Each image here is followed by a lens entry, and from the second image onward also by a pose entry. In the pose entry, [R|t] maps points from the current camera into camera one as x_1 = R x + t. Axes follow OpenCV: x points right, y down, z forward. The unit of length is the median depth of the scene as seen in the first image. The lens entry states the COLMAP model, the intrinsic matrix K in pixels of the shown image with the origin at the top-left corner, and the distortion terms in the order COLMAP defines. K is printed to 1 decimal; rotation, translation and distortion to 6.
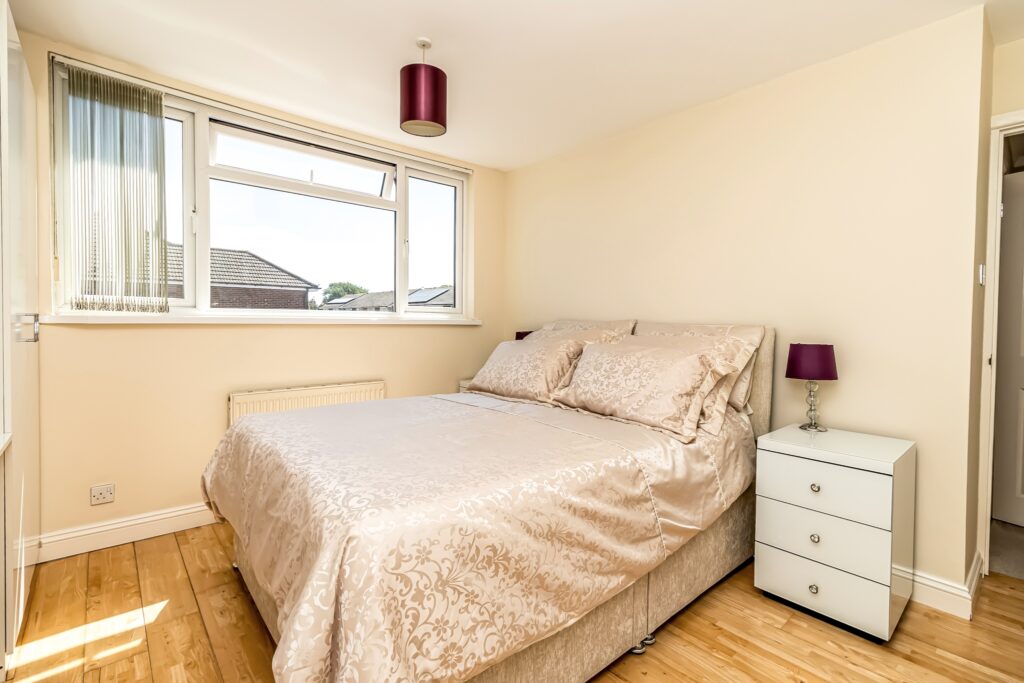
lens RADIAL K [[469.1, 0, 514.1], [0, 469.1, 338.1], [0, 0, 1]] dist [-0.001443, 0.000098]
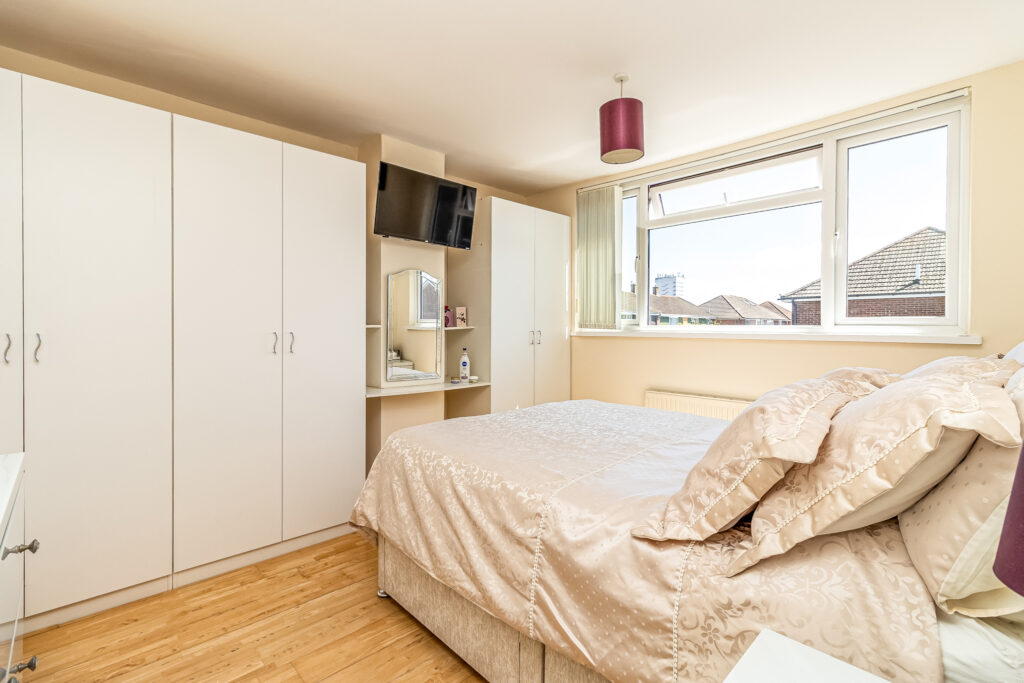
lens RADIAL K [[469.1, 0, 516.8], [0, 469.1, 334.9], [0, 0, 1]] dist [-0.001443, 0.000098]
pose [[0.035780, 0.004545, -0.999349, 0.836601], [-0.040090, 0.999191, 0.003109, -0.030363], [0.998555, 0.039953, 0.035933, 0.697339]]
